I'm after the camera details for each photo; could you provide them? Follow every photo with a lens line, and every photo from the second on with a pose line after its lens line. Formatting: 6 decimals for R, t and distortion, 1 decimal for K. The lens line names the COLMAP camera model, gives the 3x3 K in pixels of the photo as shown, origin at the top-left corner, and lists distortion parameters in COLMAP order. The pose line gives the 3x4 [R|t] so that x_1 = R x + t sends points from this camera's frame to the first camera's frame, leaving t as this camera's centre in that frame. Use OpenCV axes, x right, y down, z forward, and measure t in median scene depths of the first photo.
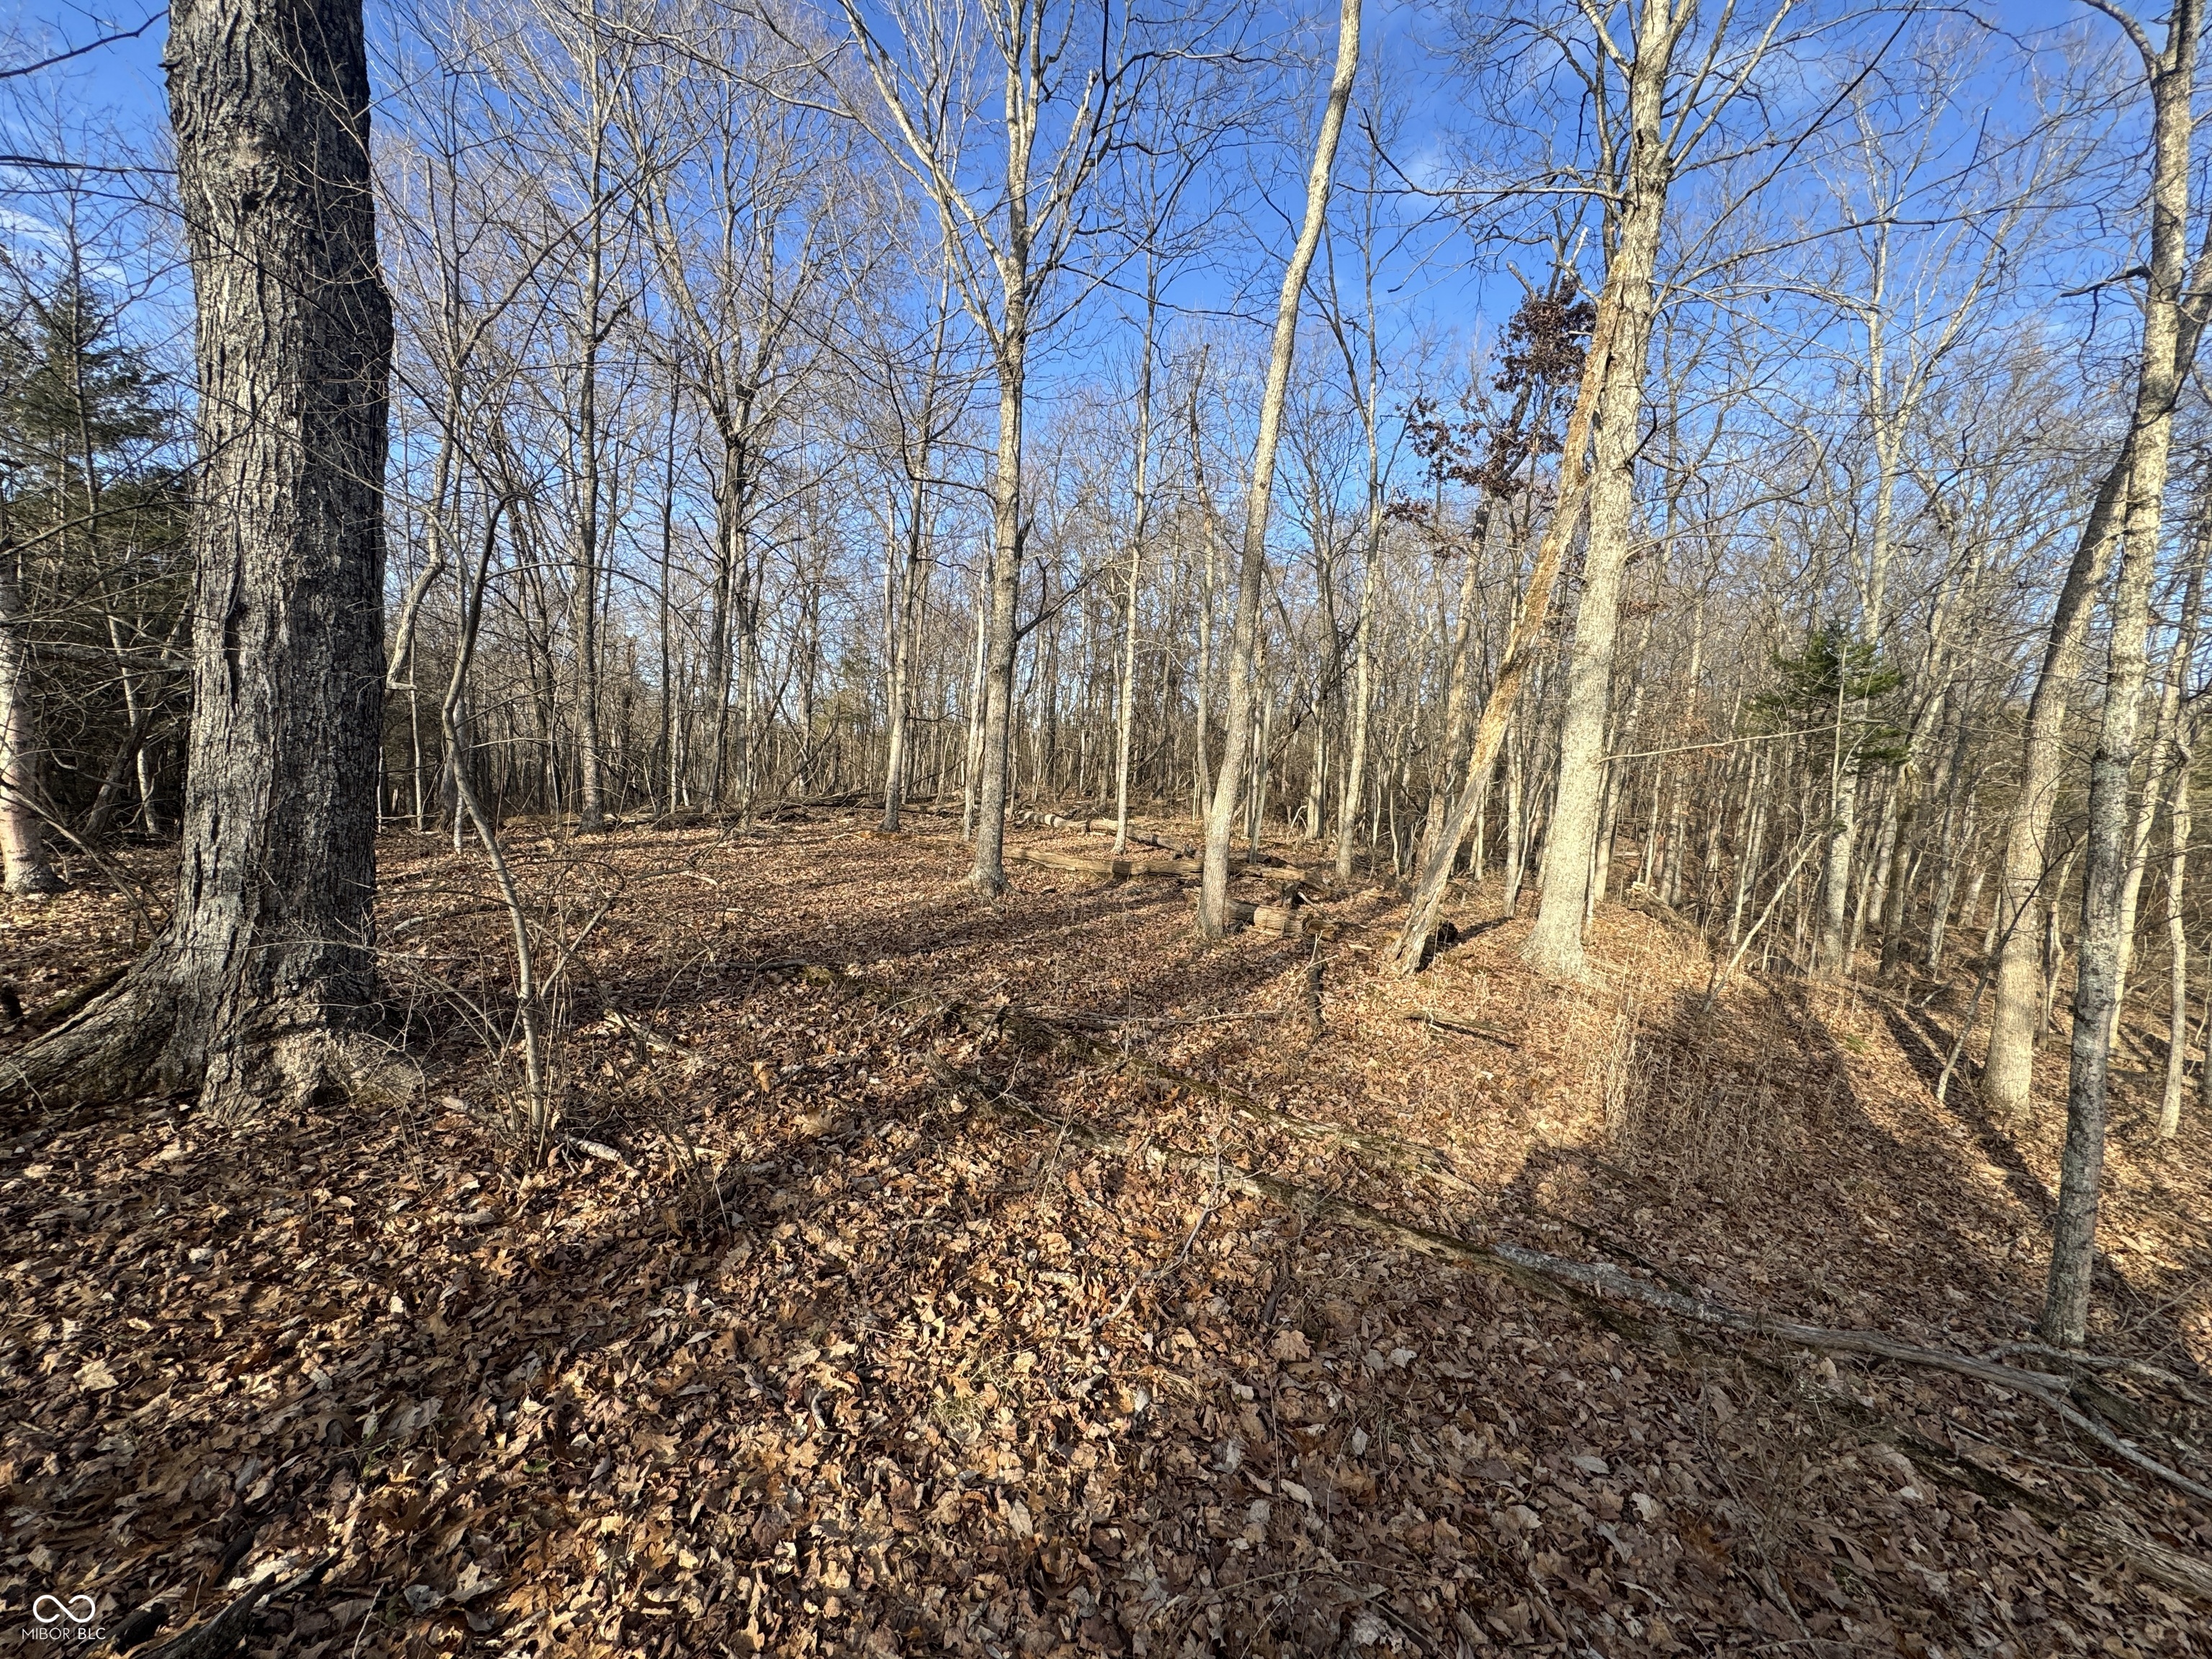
lens RADIAL K [[884.2, 0, 1105.9], [0, 884.2, 829.2], [0, 0, 1]] dist [0.000489, 0.000314]
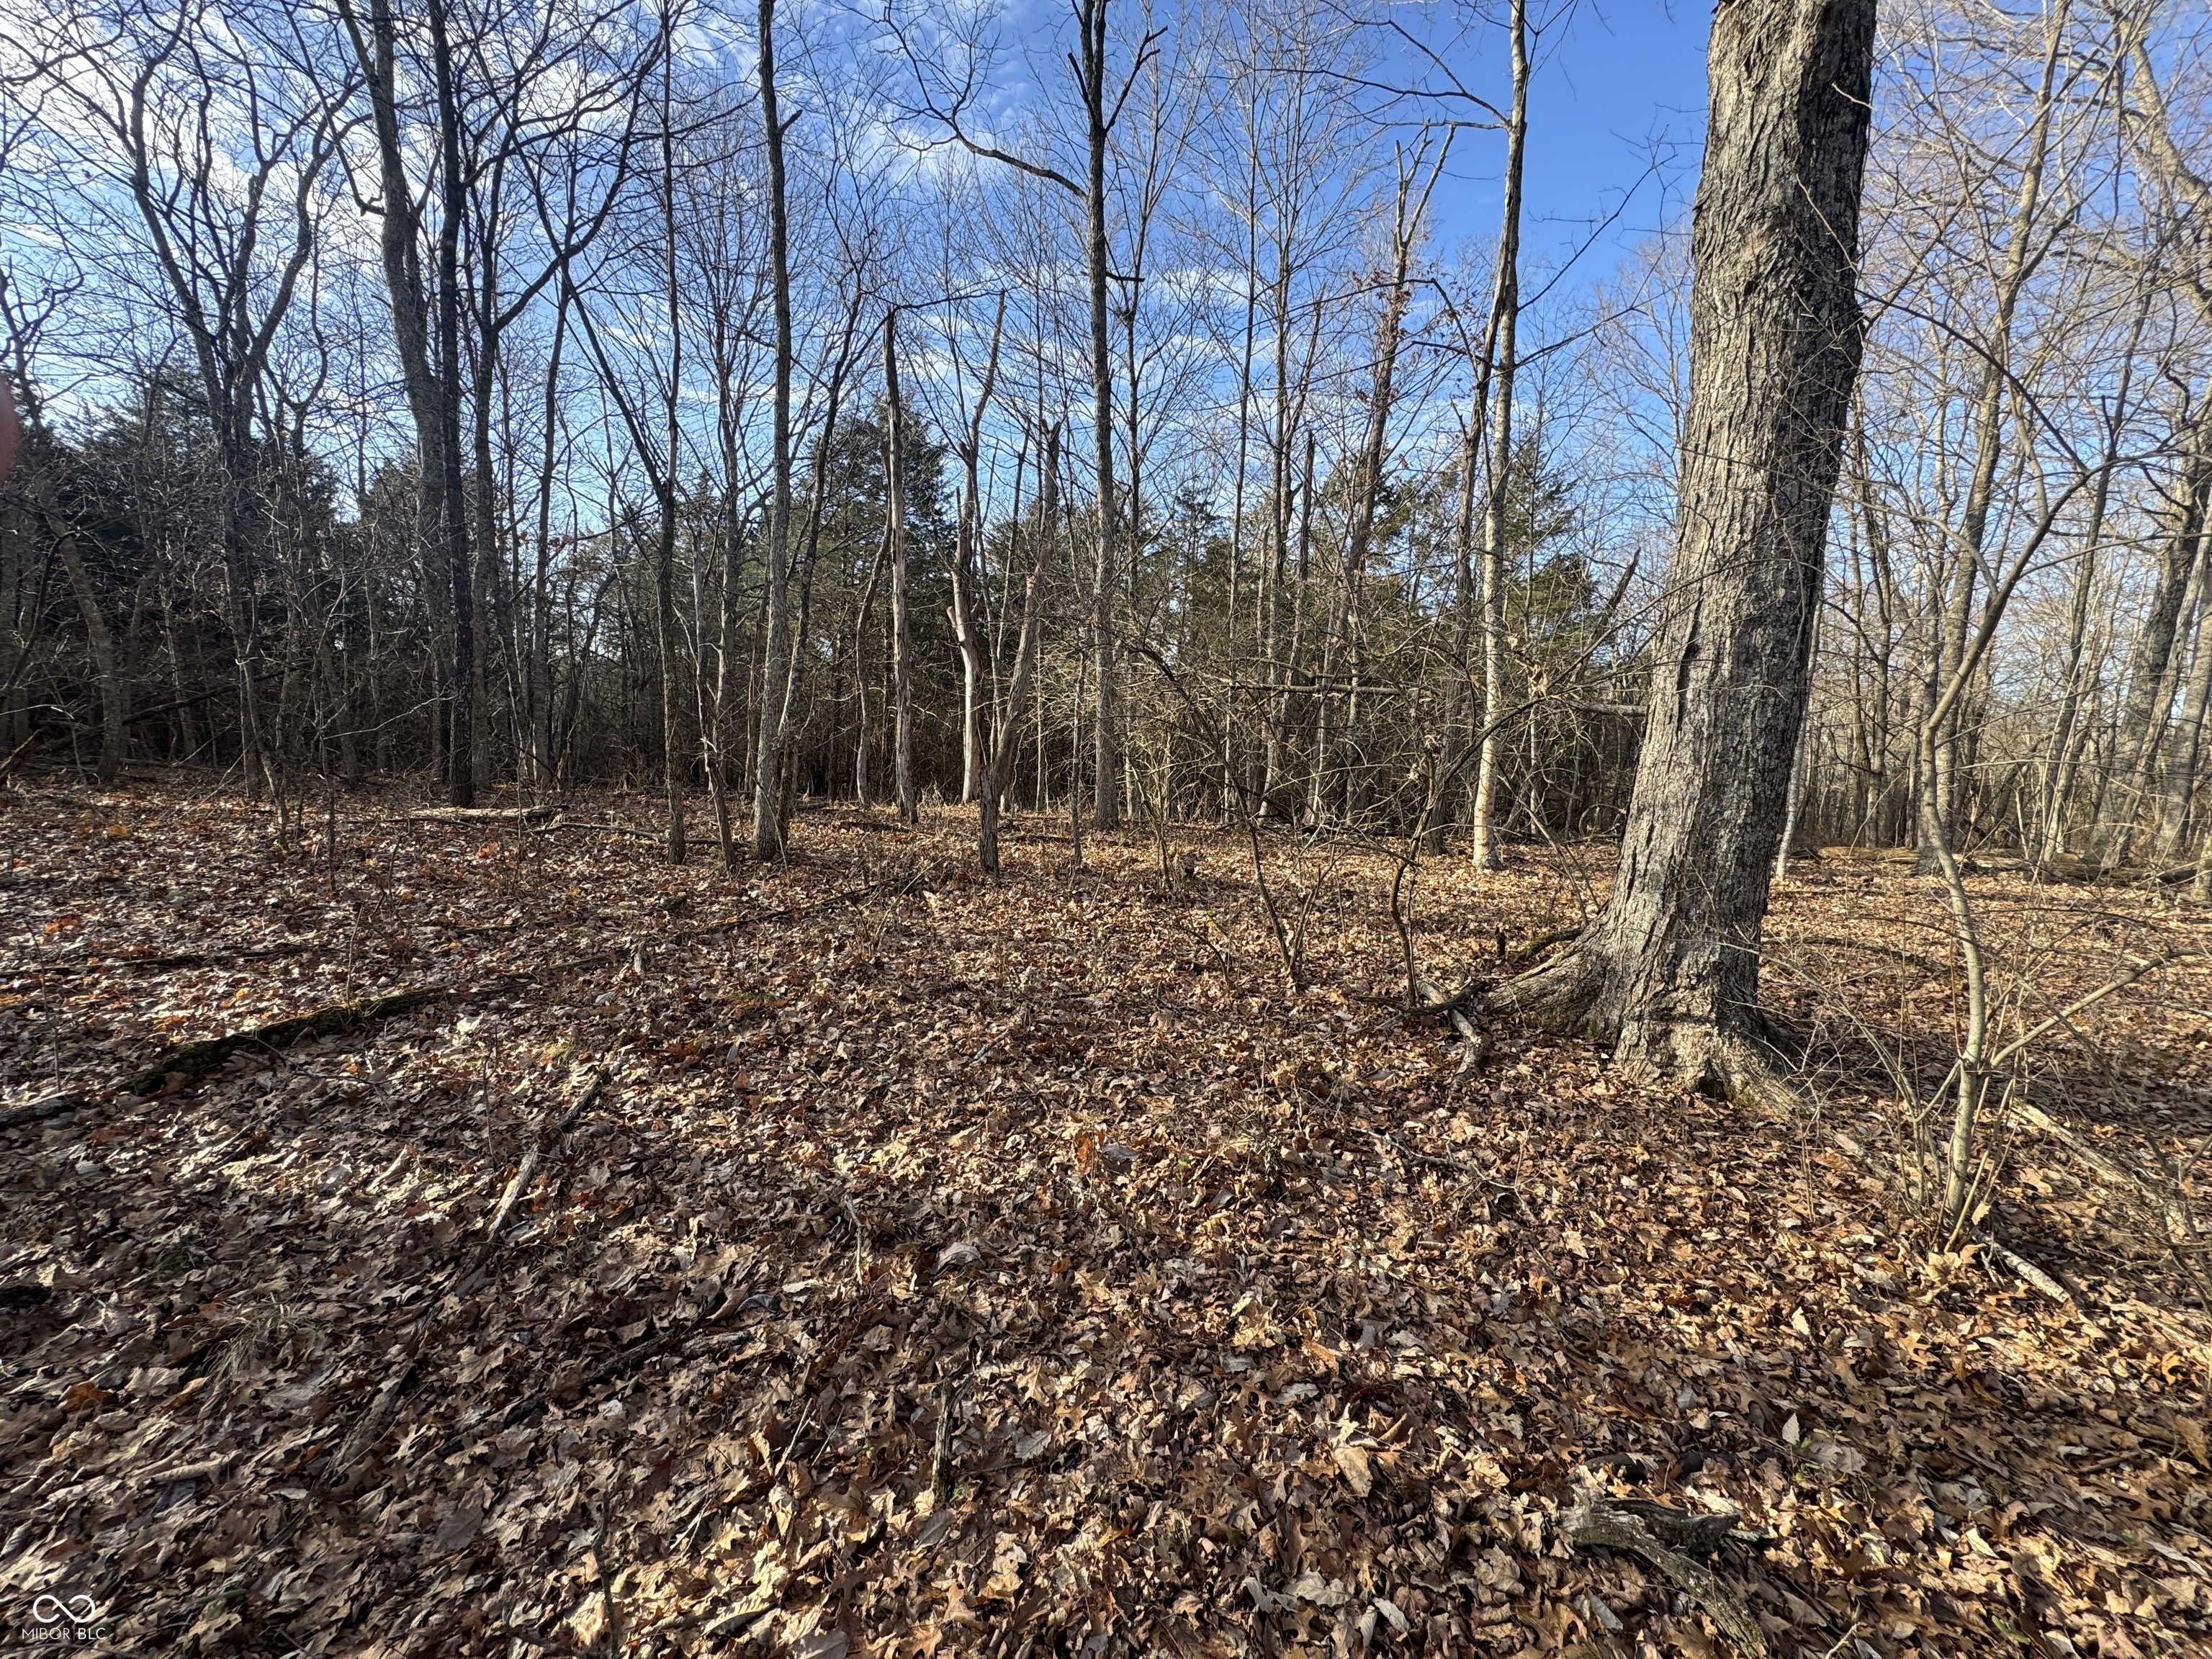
lens RADIAL K [[884.2, 0, 1104.7], [0, 884.2, 829.1], [0, 0, 1]] dist [0.000489, 0.000314]
pose [[0.296644, 0.074509, -0.952077, -0.089425], [-0.100668, 0.993837, 0.046412, 0.009877], [0.949668, 0.082075, 0.302316, -0.069795]]
